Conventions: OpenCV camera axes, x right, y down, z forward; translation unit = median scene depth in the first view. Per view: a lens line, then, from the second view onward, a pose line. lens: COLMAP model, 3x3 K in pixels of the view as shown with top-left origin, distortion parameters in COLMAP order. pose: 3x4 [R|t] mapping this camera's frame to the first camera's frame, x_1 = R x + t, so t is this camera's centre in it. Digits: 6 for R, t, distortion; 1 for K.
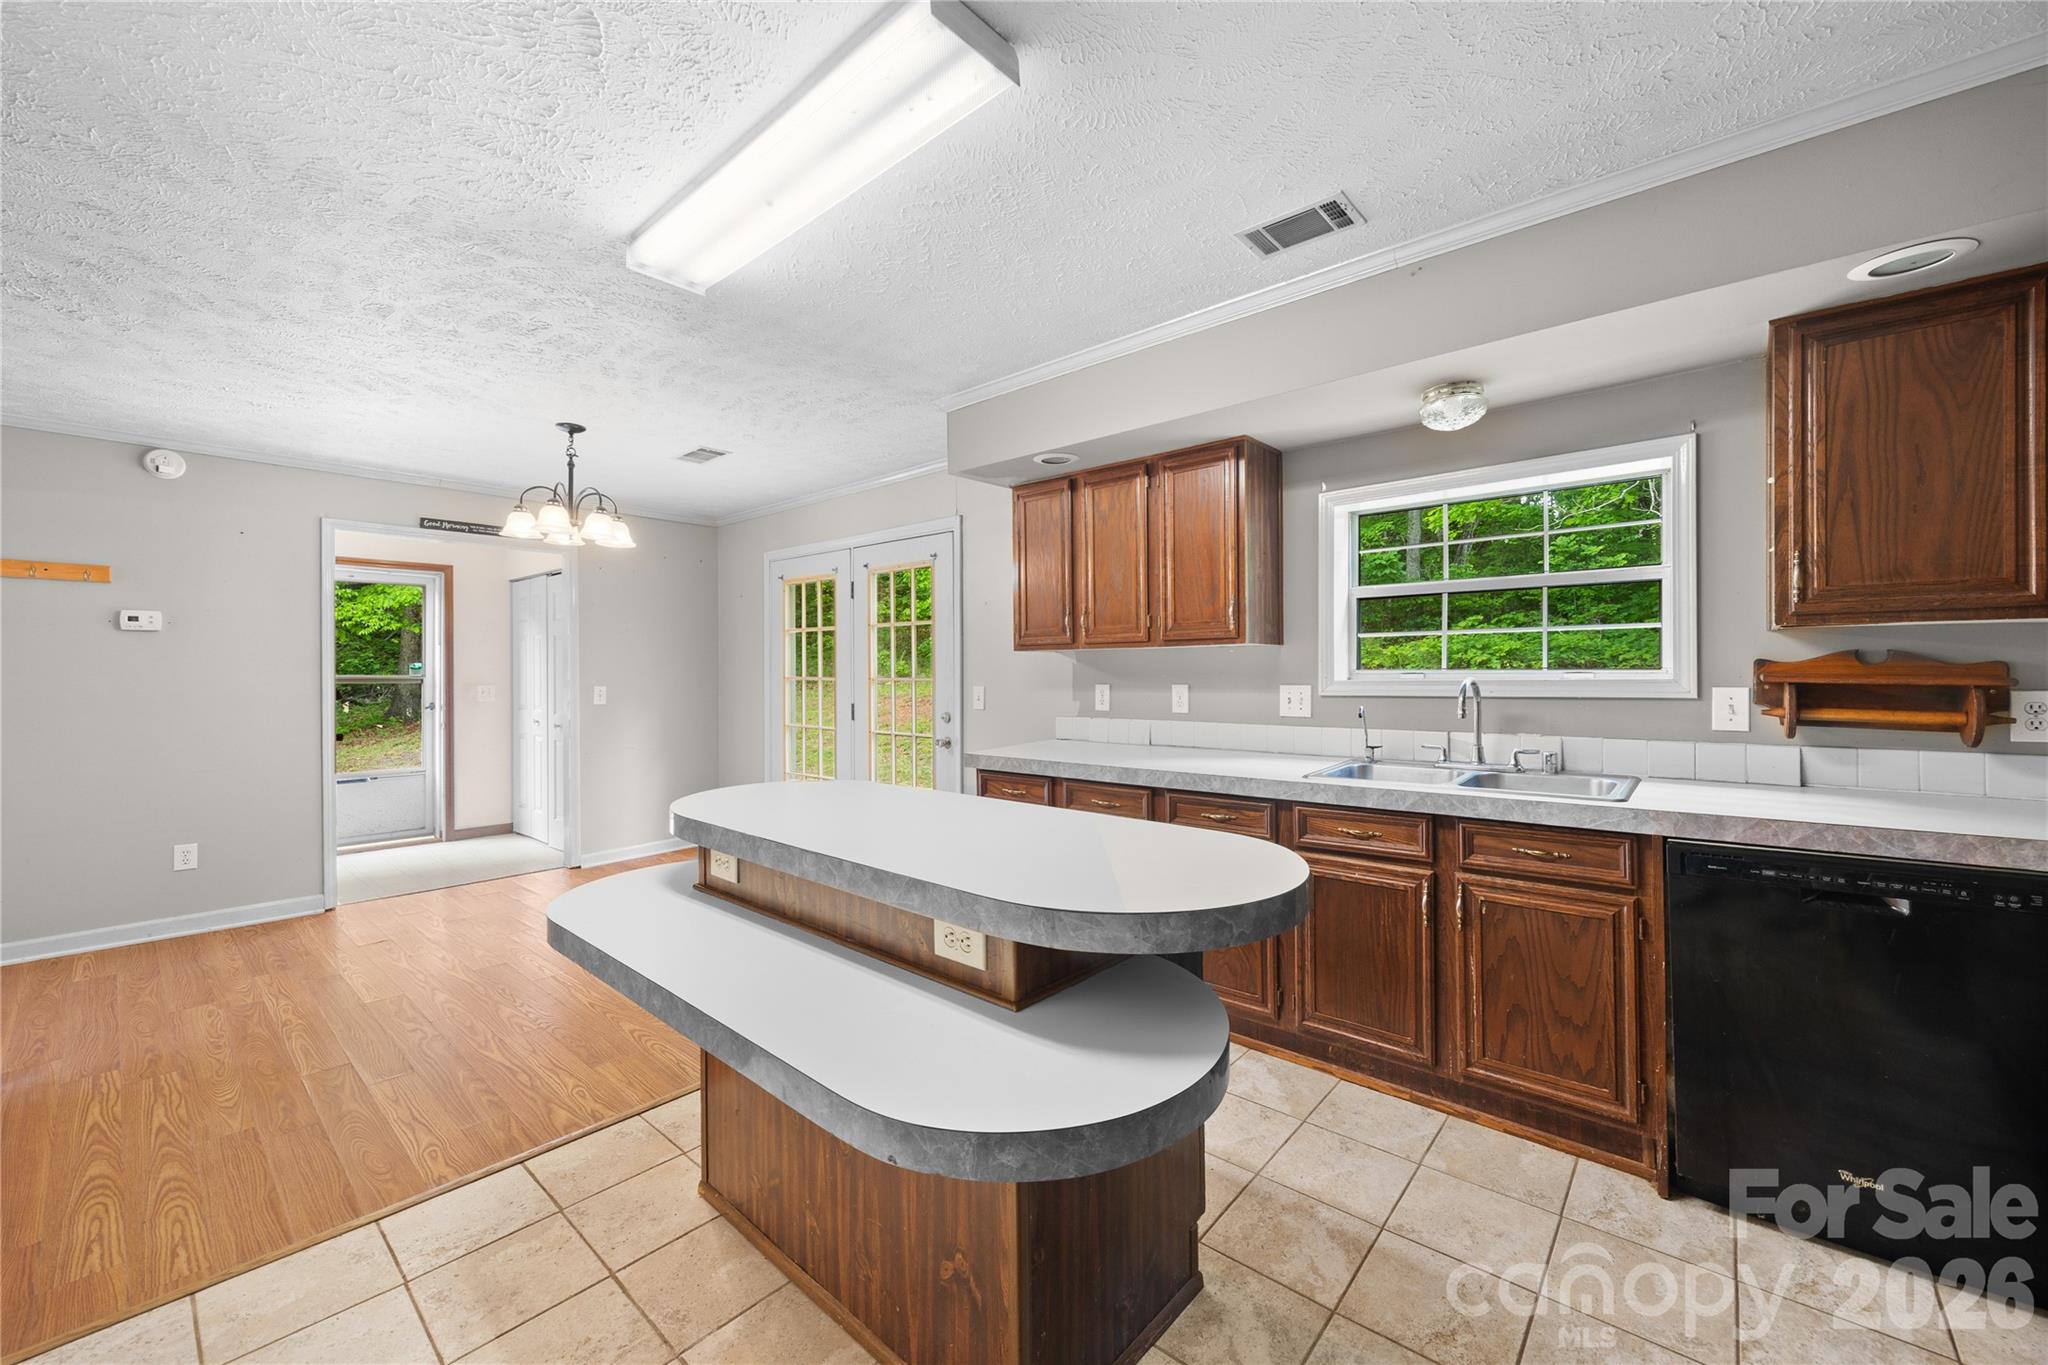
lens RADIAL K [[805.9, 0, 1043.9], [0, 805.9, 670.5], [0, 0, 1]] dist [0.004029, -0.001116]
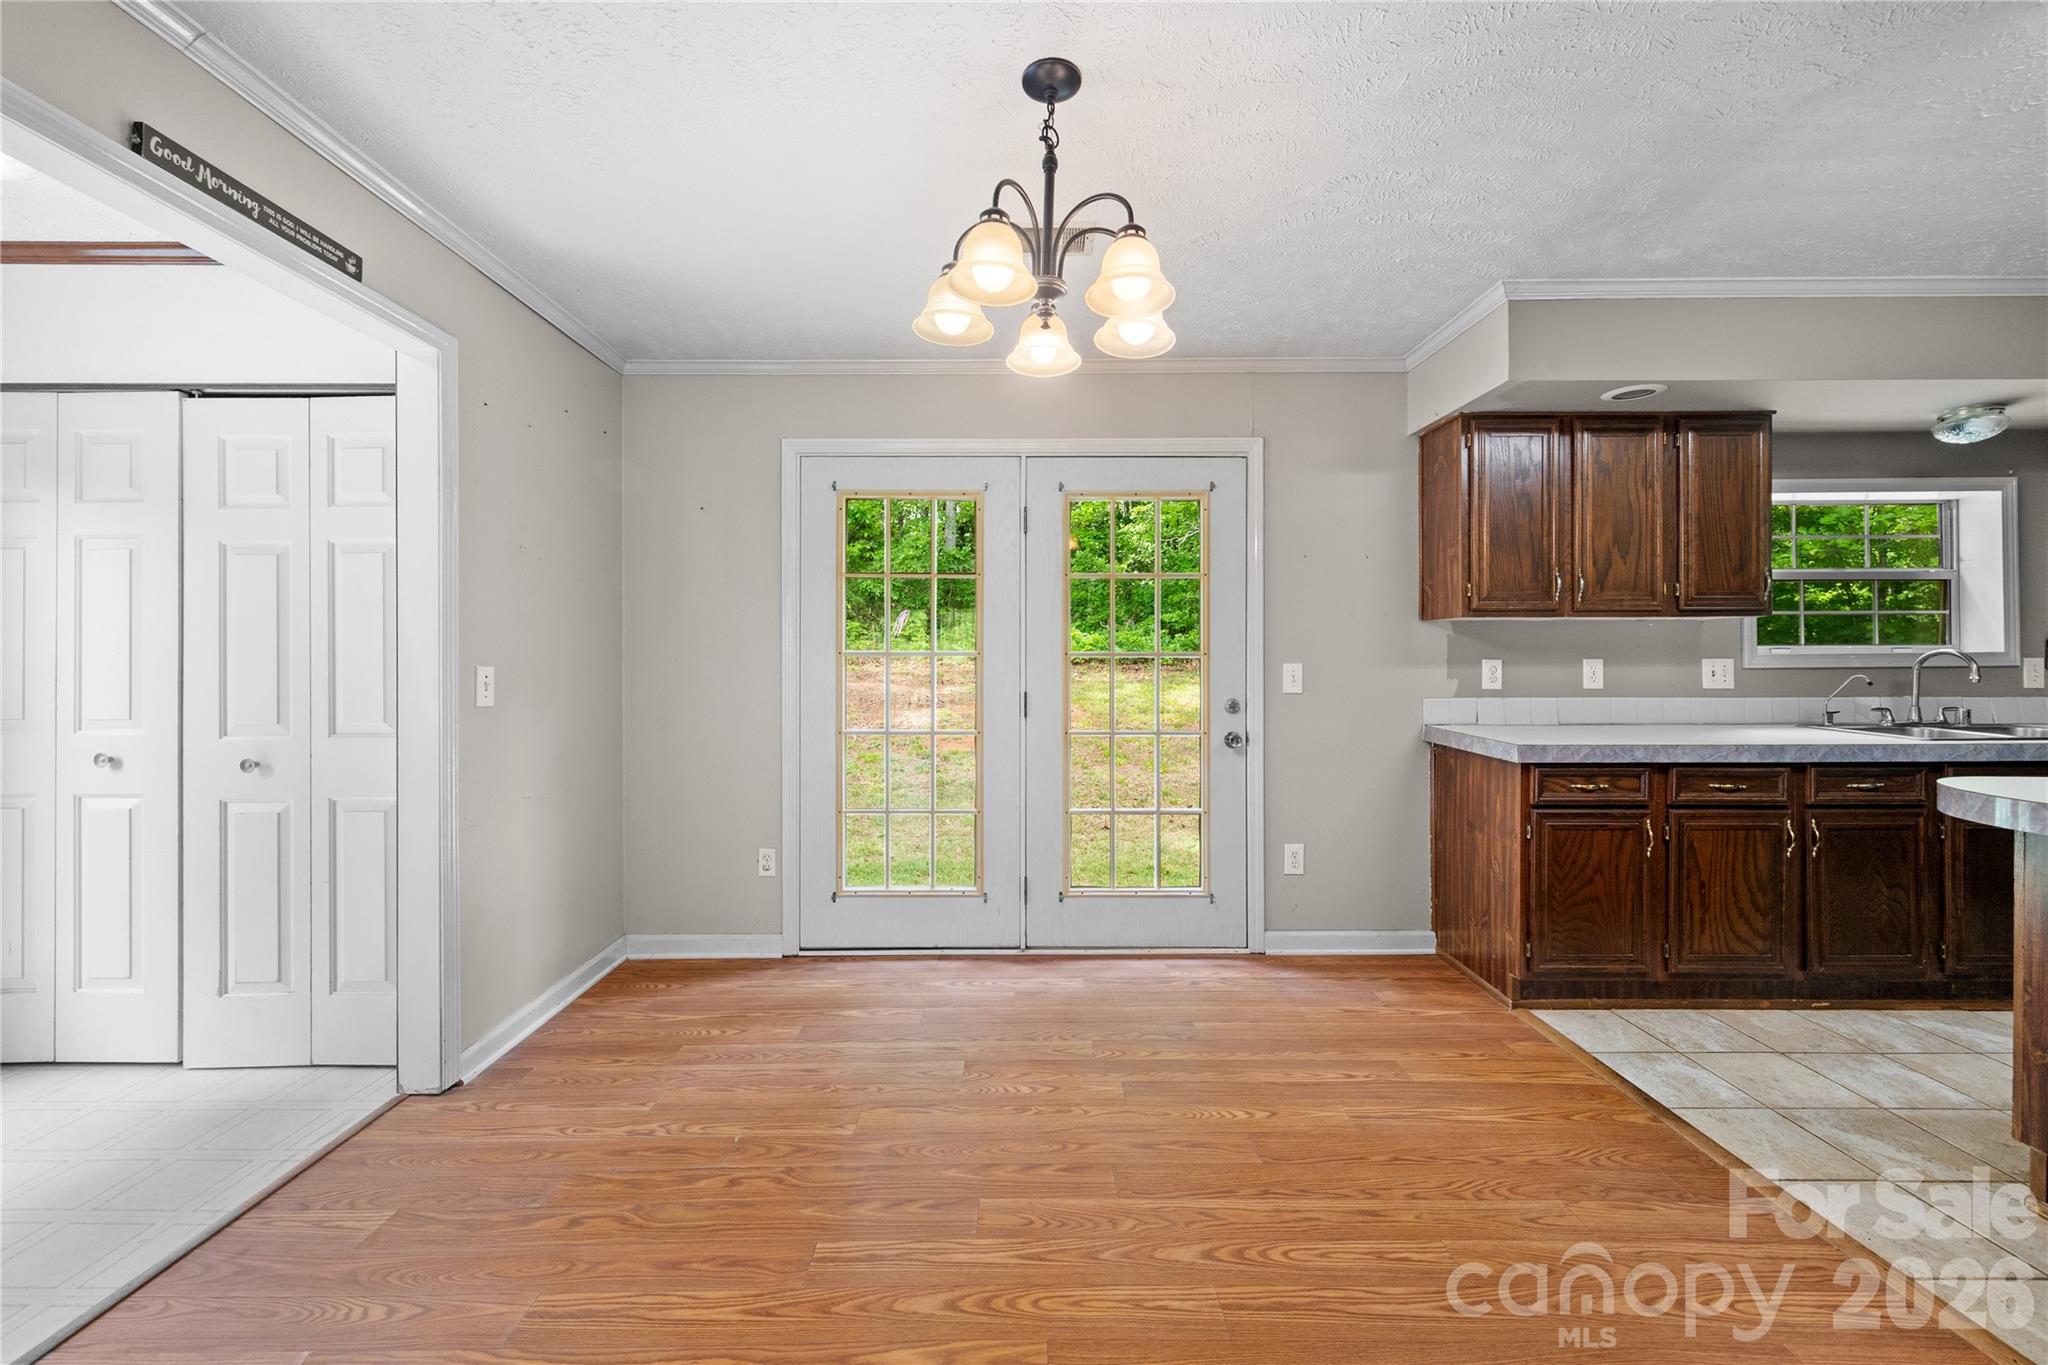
lens RADIAL K [[805.9, 0, 1020.9], [0, 805.9, 661.4], [0, 0, 1]] dist [0.004029, -0.001116]
pose [[0.758462, 0.007689, 0.651671, -1.045274], [-0.004058, 0.999967, -0.007075, 0.032472], [-0.651704, 0.002722, 0.758468, 0.784479]]
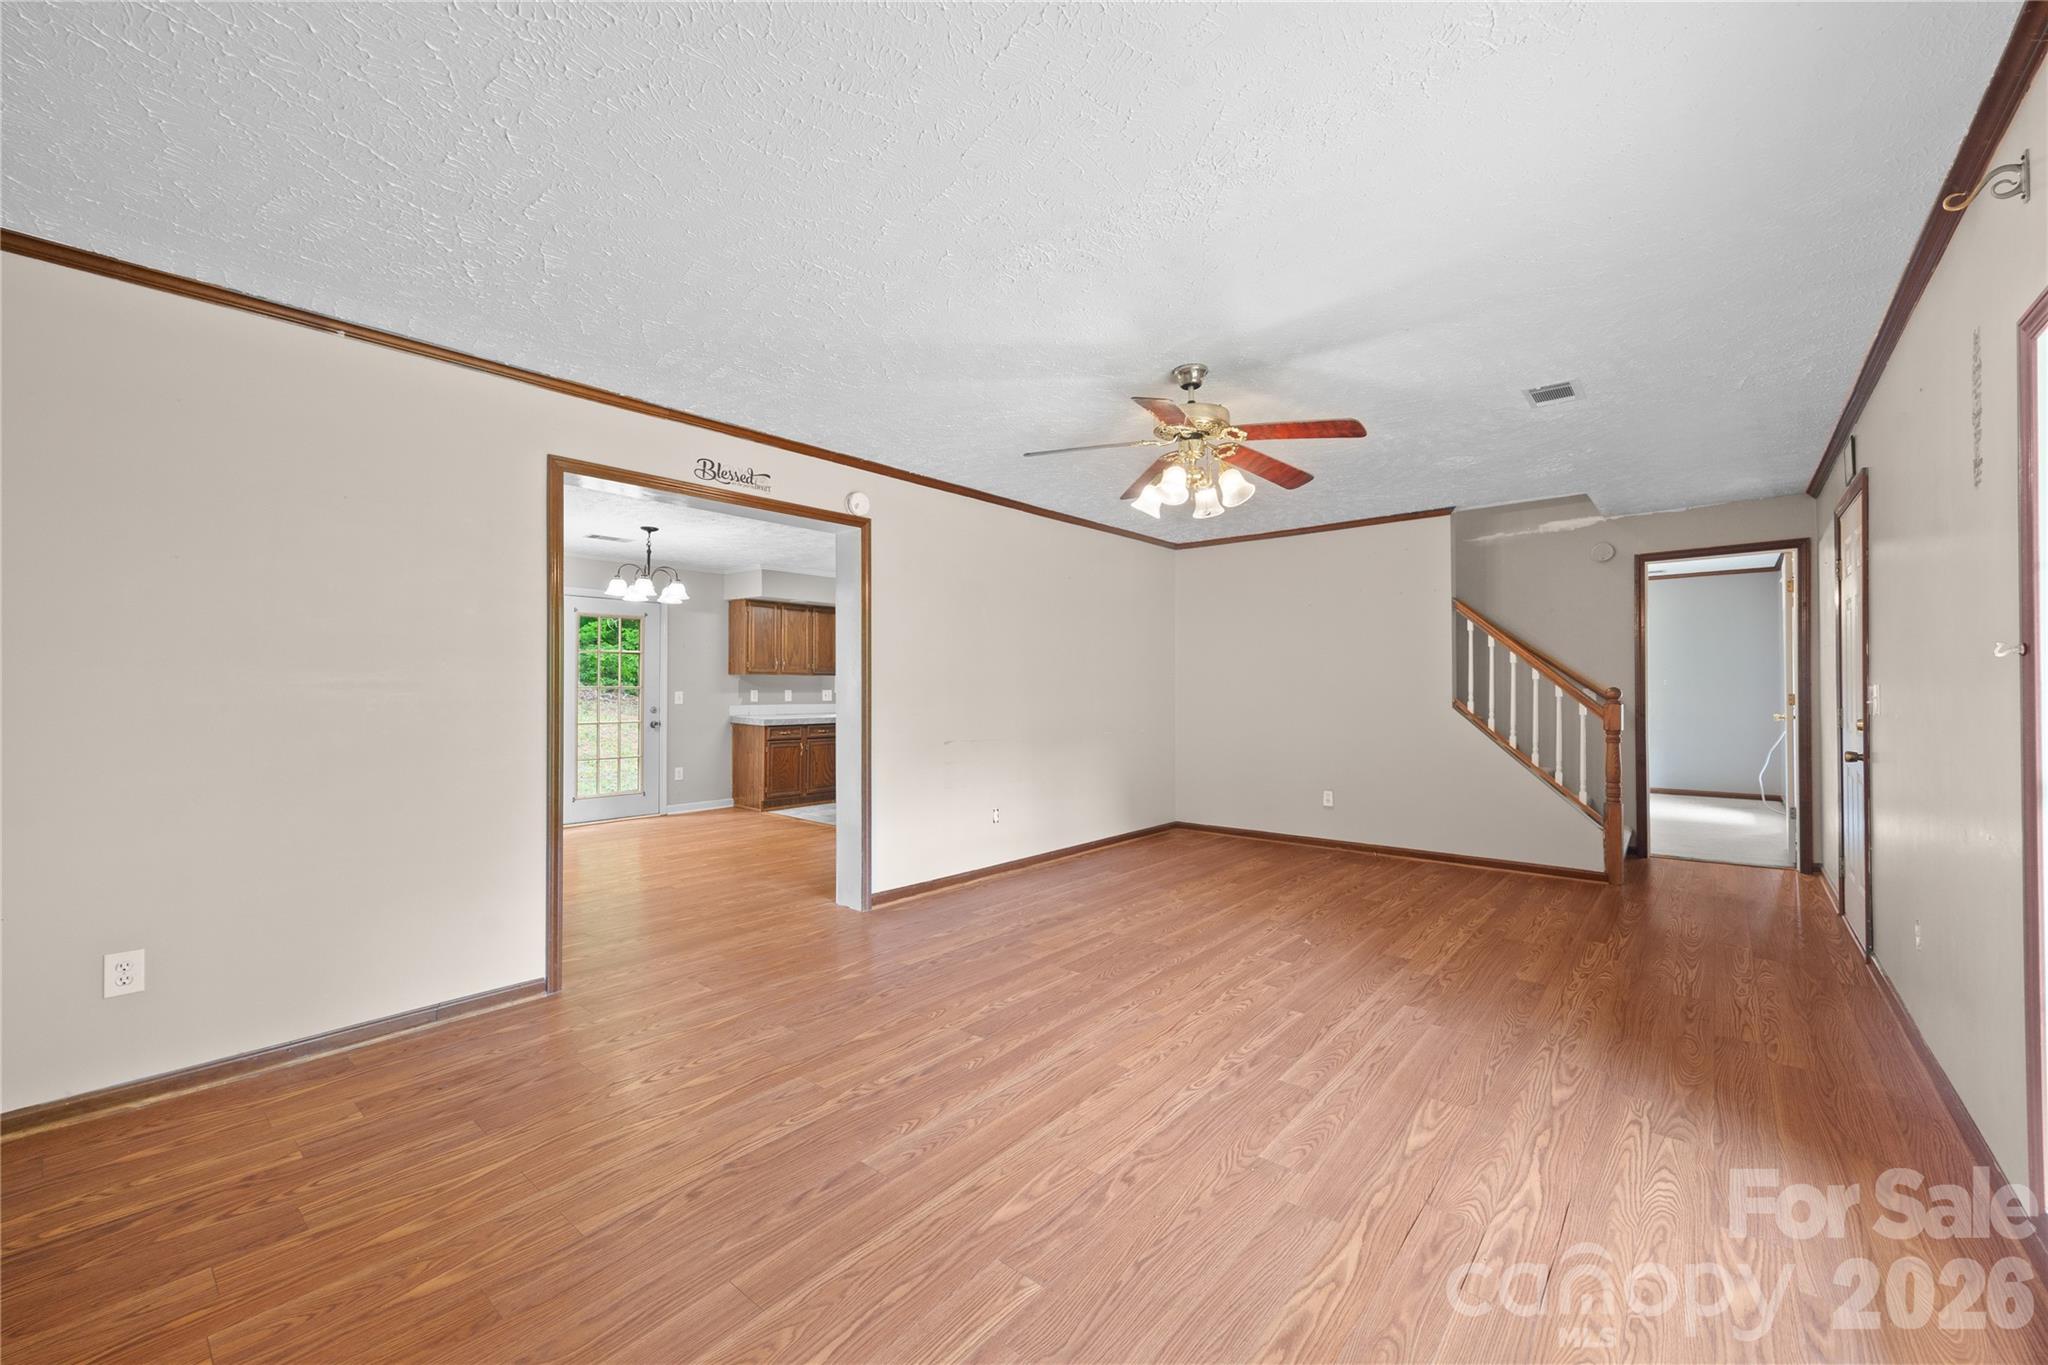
lens RADIAL K [[805.9, 0, 1013.8], [0, 805.9, 685.5], [0, 0, 1]] dist [0.004029, -0.001116]
pose [[-0.000206, 0.011903, 0.999929, -2.548995], [-0.002593, 0.999926, -0.011903, 0.034063], [-0.999997, -0.002596, -0.000175, 0.327296]]
